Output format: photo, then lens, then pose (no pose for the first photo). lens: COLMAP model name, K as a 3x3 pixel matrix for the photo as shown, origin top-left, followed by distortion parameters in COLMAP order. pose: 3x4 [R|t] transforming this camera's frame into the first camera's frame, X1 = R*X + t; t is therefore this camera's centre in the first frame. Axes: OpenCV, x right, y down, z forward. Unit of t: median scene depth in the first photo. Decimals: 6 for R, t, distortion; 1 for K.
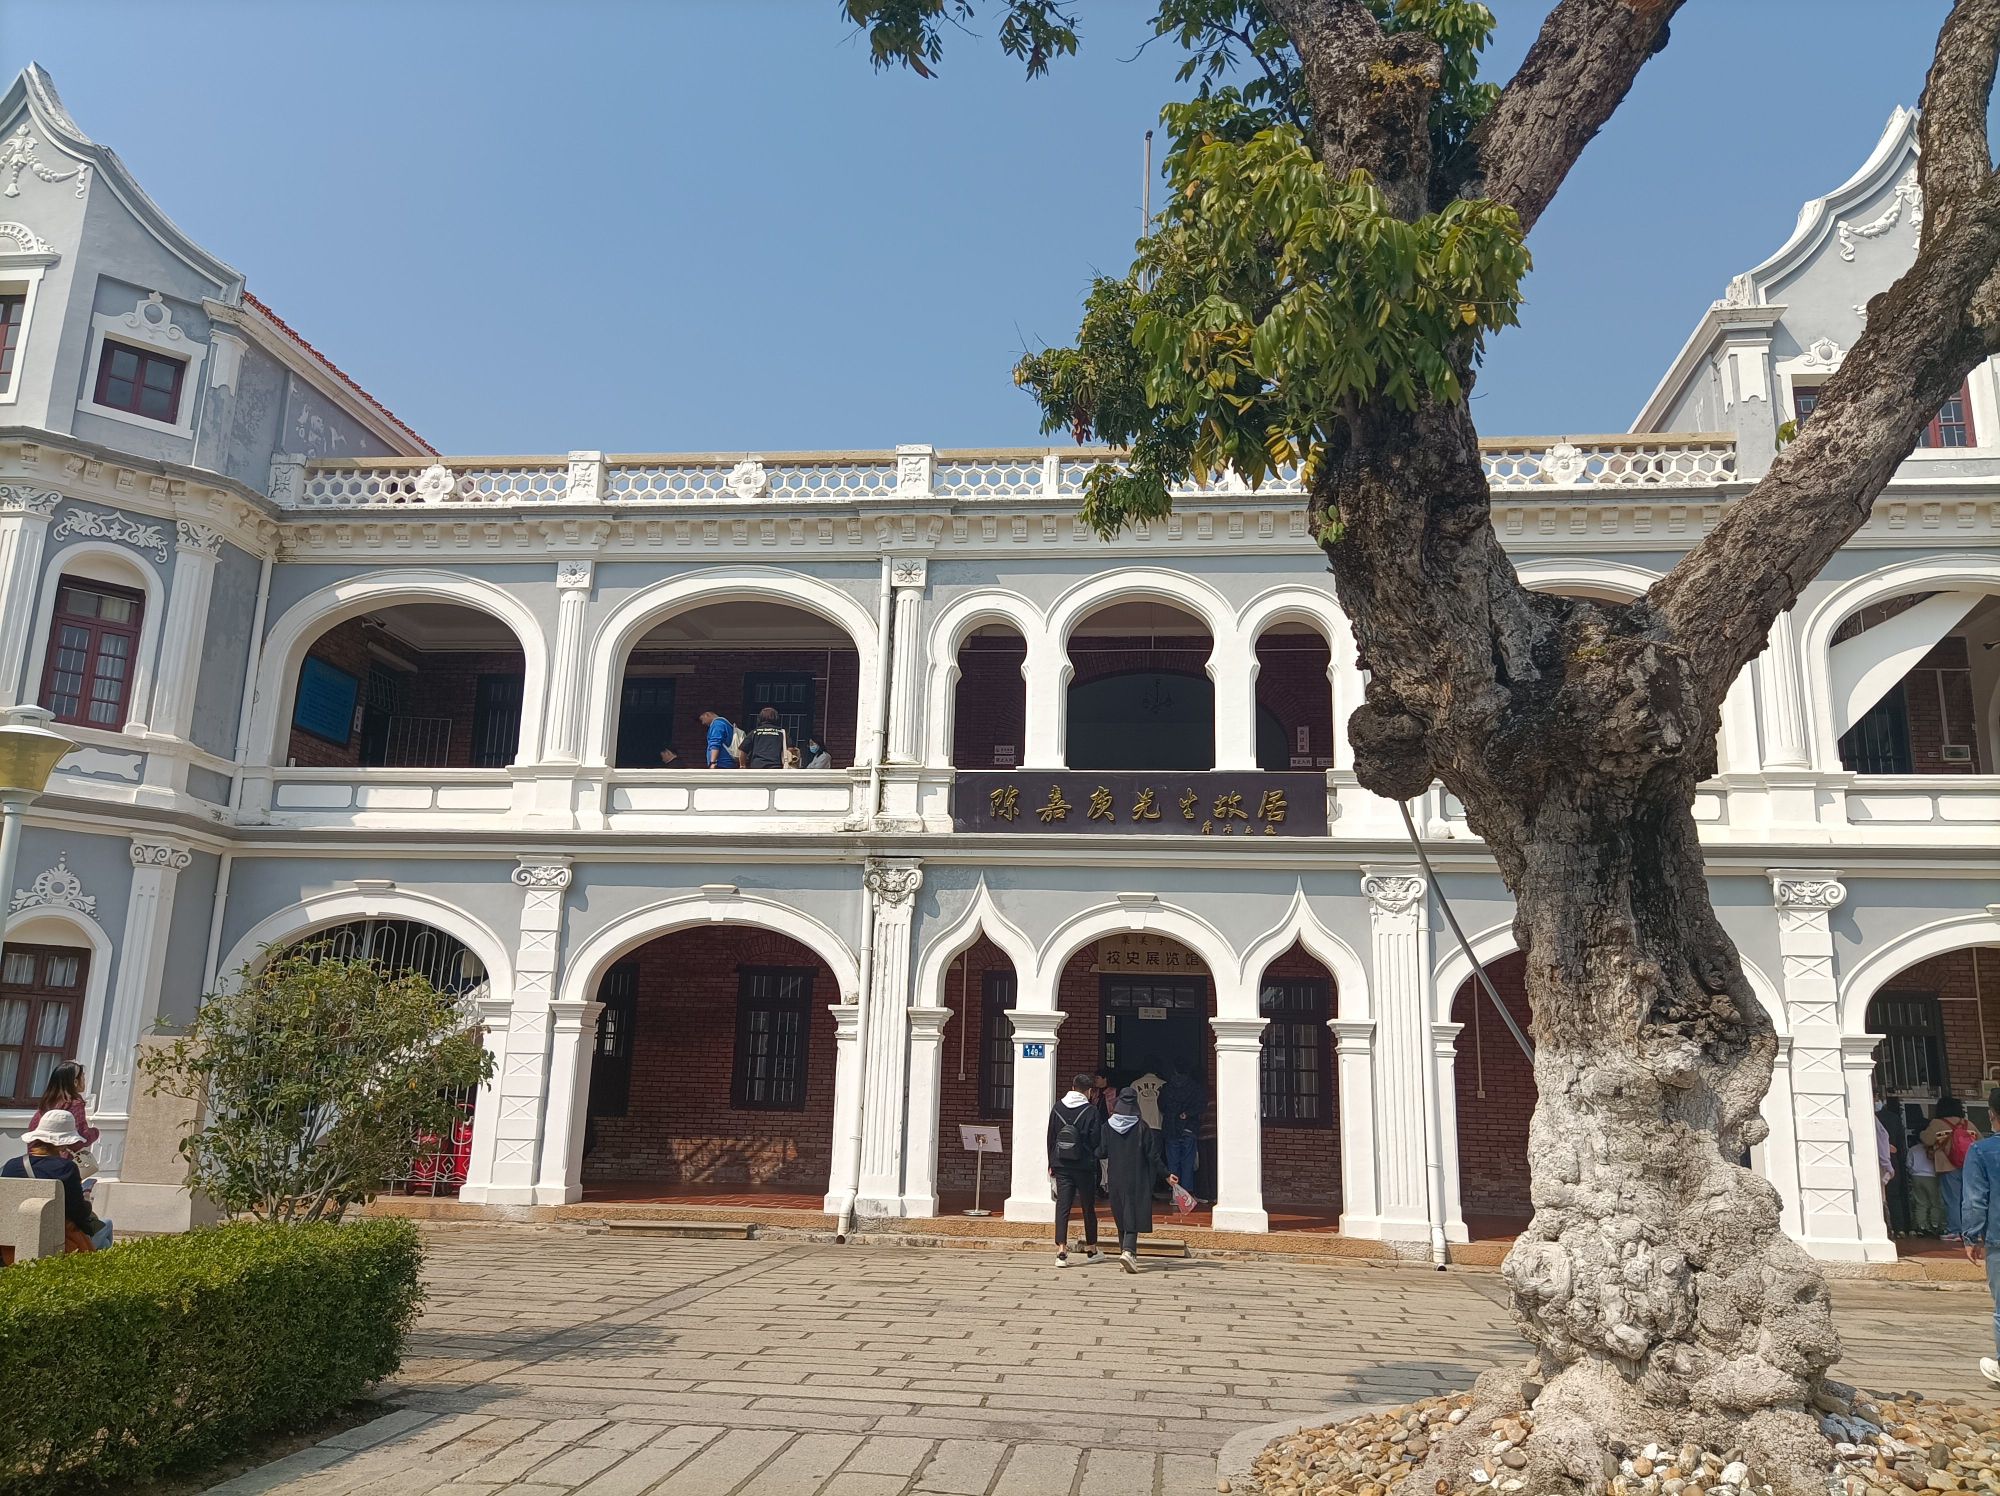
lens RADIAL K [[1456.0, 0, 1013.8], [0, 1456.0, 748.9], [0, 0, 1]] dist [0.101935, -0.132833]
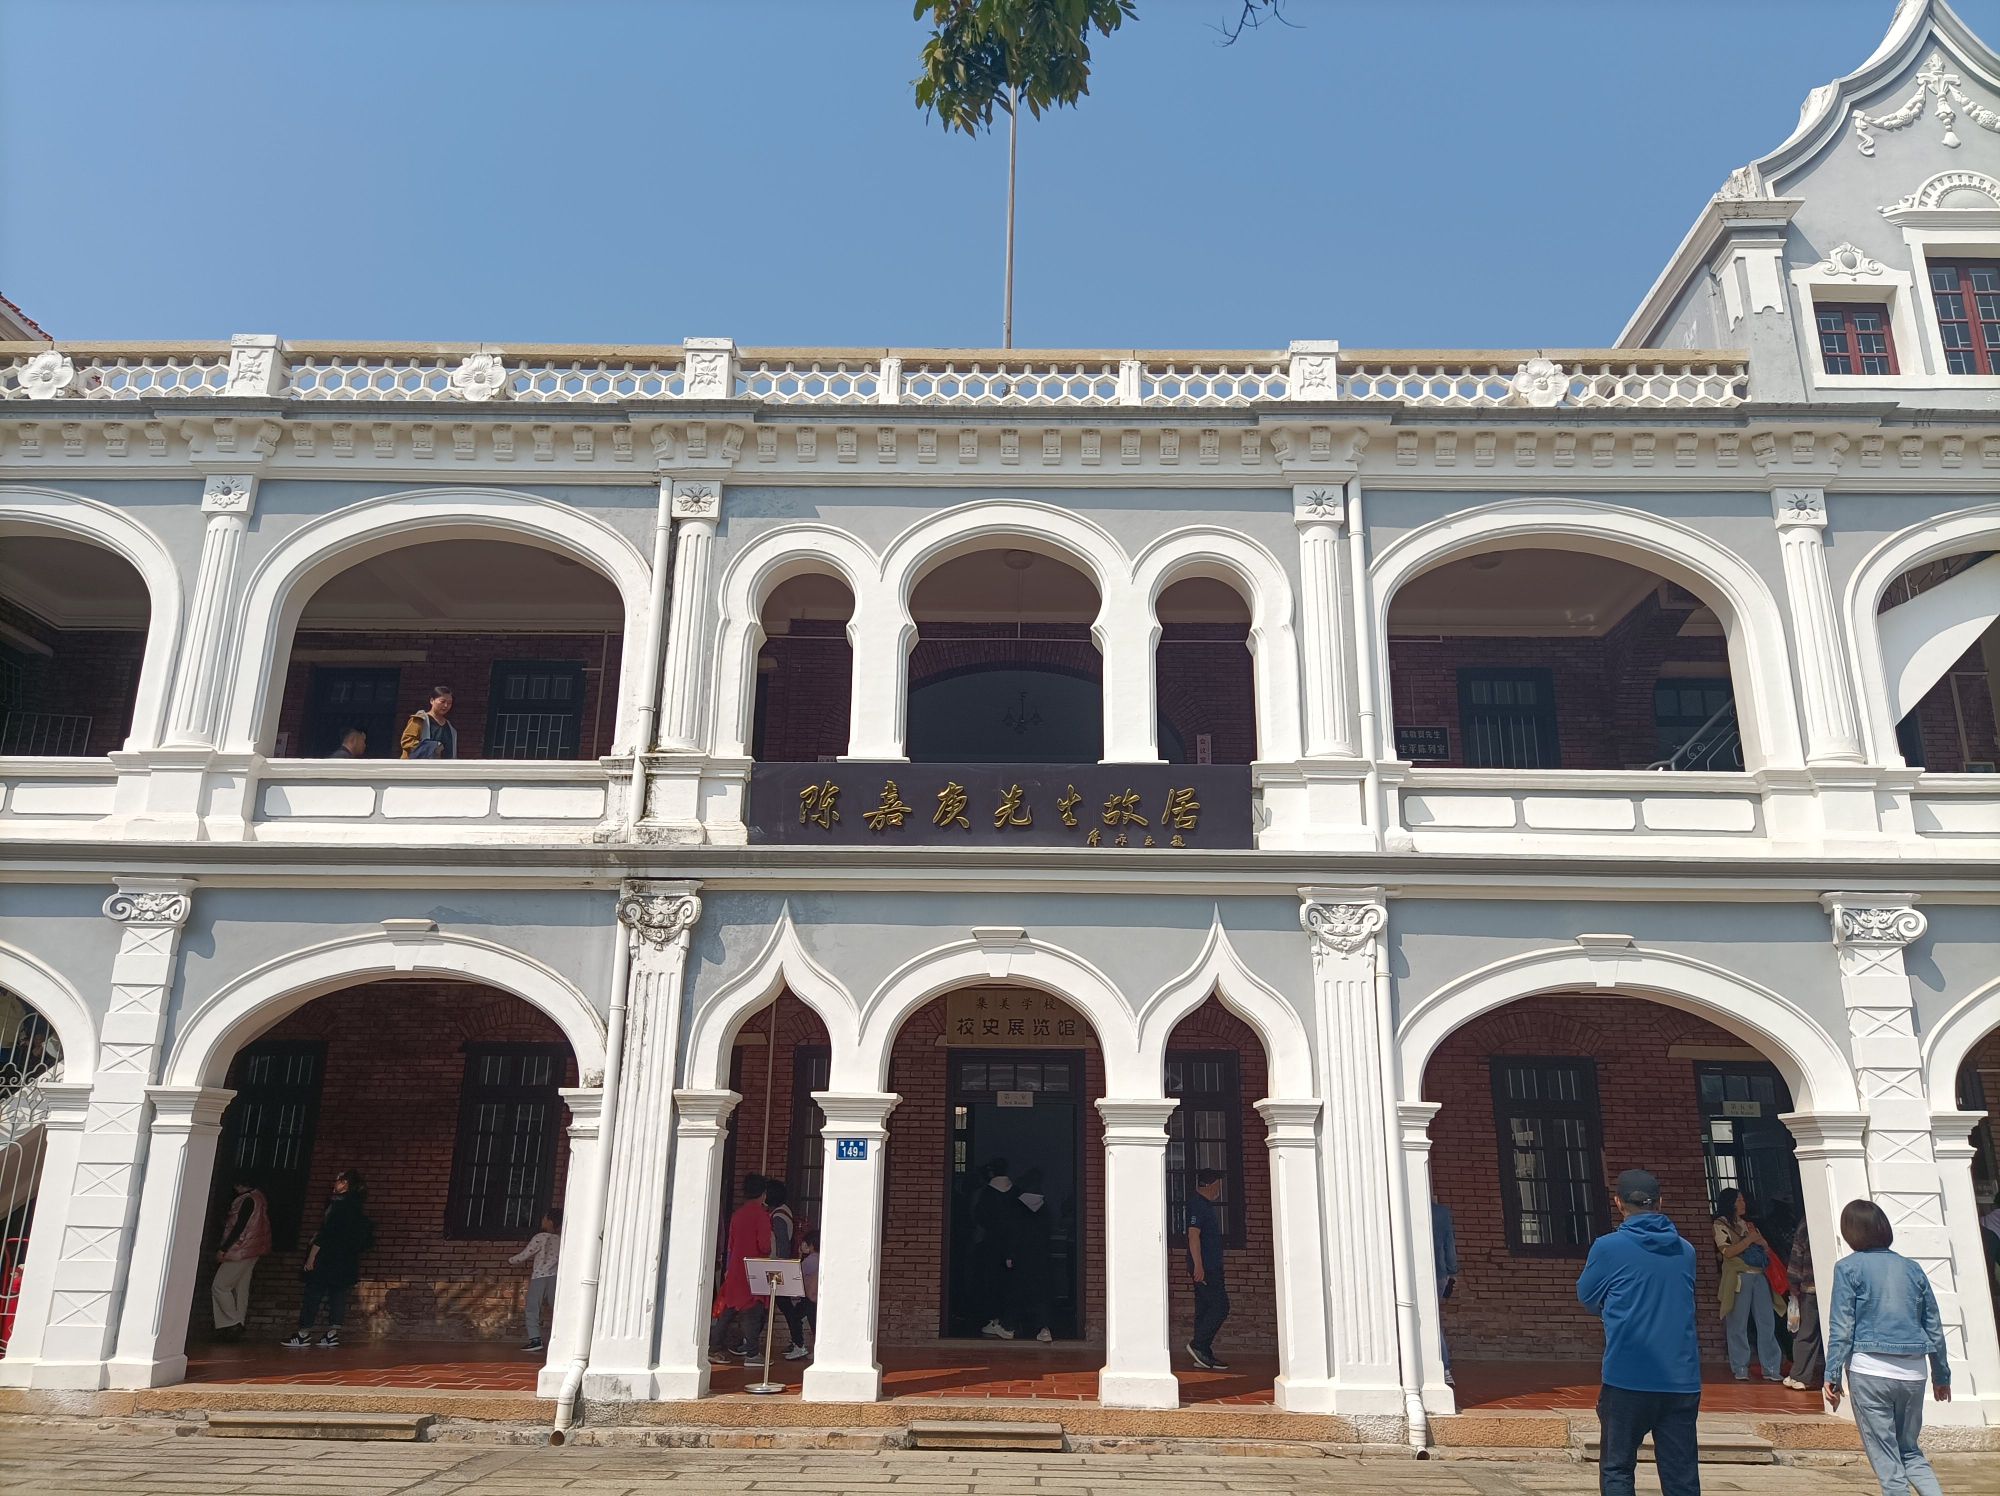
lens RADIAL K [[1456.0, 0, 1013.8], [0, 1456.0, 748.9], [0, 0, 1]] dist [0.101935, -0.132833]
pose [[0.995025, 0.014411, 0.098581, 0.018057], [-0.007841, 0.997741, -0.066714, 0.056483], [-0.099320, 0.065609, 0.992890, 0.259328]]
